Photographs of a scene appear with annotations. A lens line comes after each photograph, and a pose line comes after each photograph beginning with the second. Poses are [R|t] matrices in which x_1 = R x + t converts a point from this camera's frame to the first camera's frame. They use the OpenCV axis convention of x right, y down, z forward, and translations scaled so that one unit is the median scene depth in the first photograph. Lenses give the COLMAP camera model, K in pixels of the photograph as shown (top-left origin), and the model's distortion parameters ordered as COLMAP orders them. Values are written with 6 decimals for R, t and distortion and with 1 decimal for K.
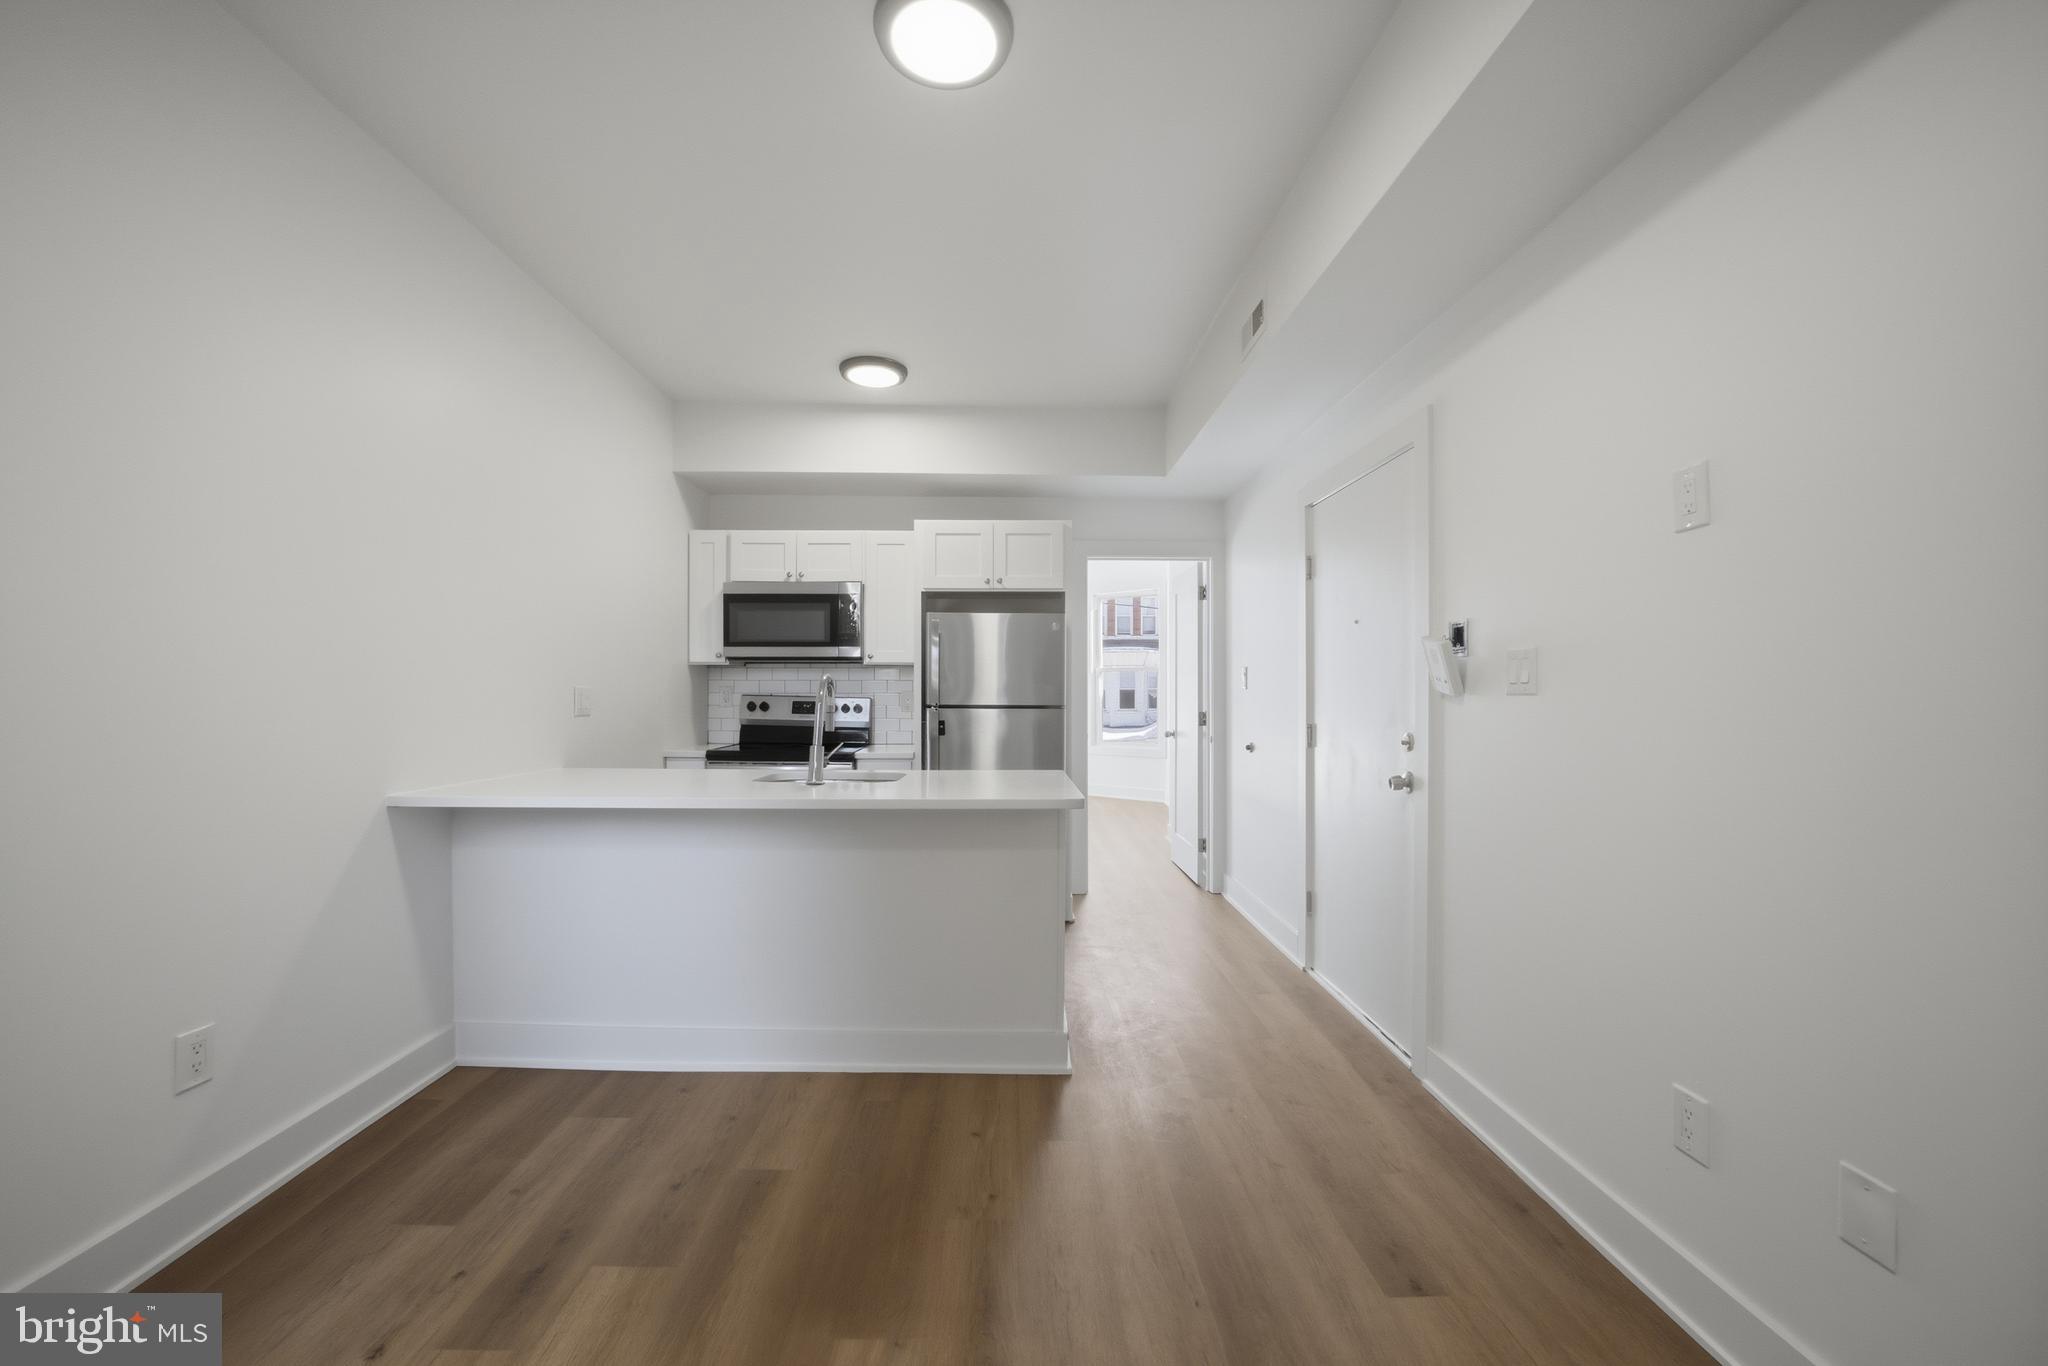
lens RADIAL K [[832.3, 0, 1018.5], [0, 832.3, 682.4], [0, 0, 1]] dist [-0.003643, -0.000054]
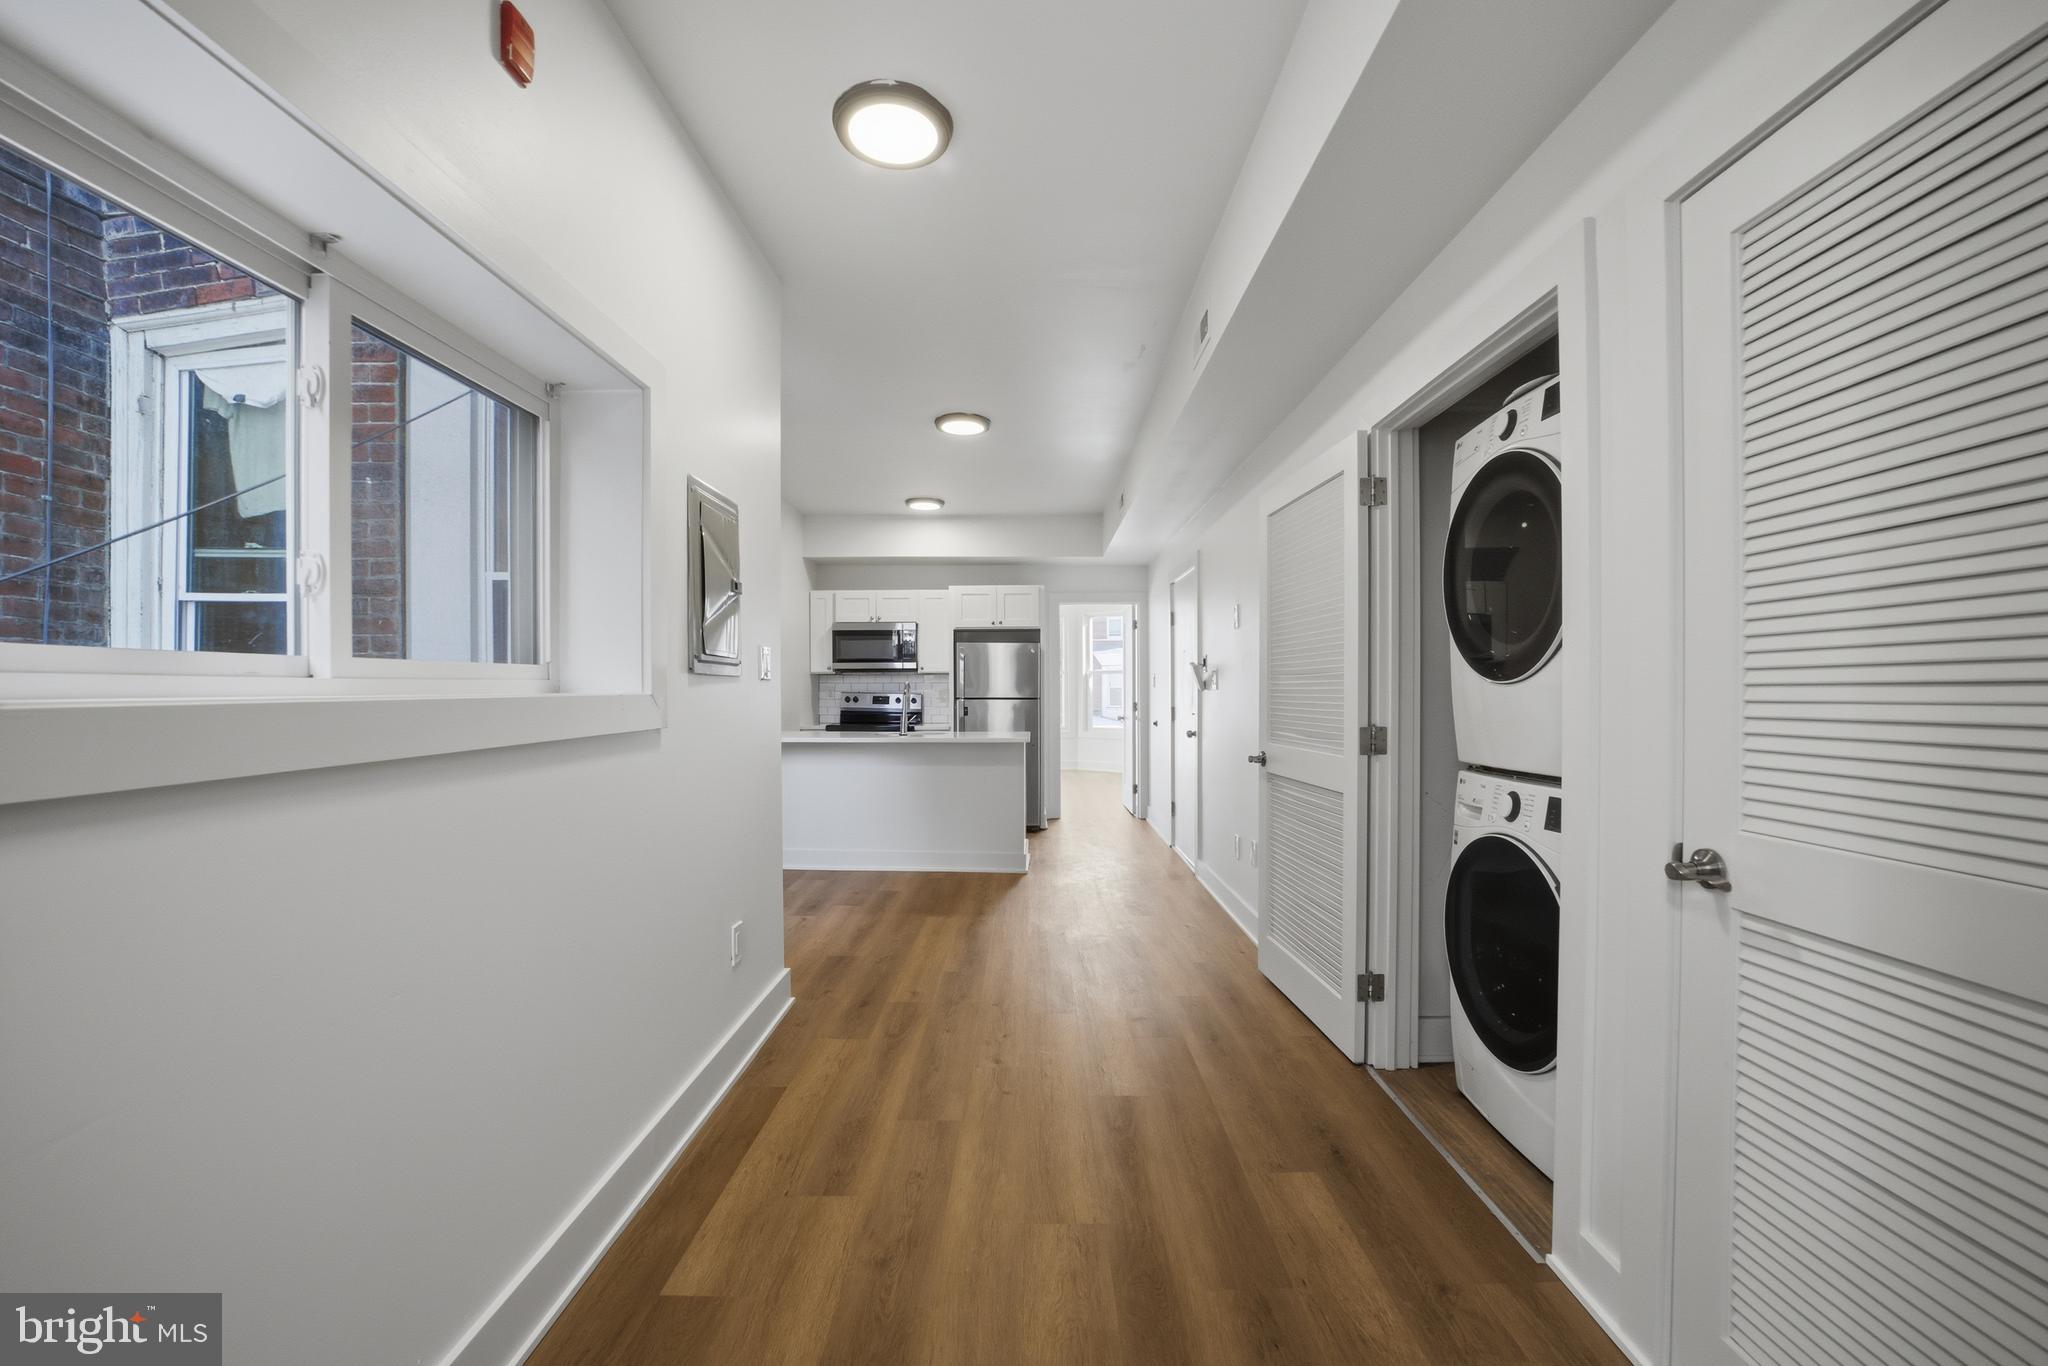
lens RADIAL K [[832.3, 0, 1033.6], [0, 832.3, 690.5], [0, 0, 1]] dist [-0.003643, -0.000054]
pose [[0.999827, -0.003349, -0.018277, 0.068745], [0.003641, 0.999866, 0.015973, -0.013017], [0.018221, -0.016037, 0.999705, -0.616314]]
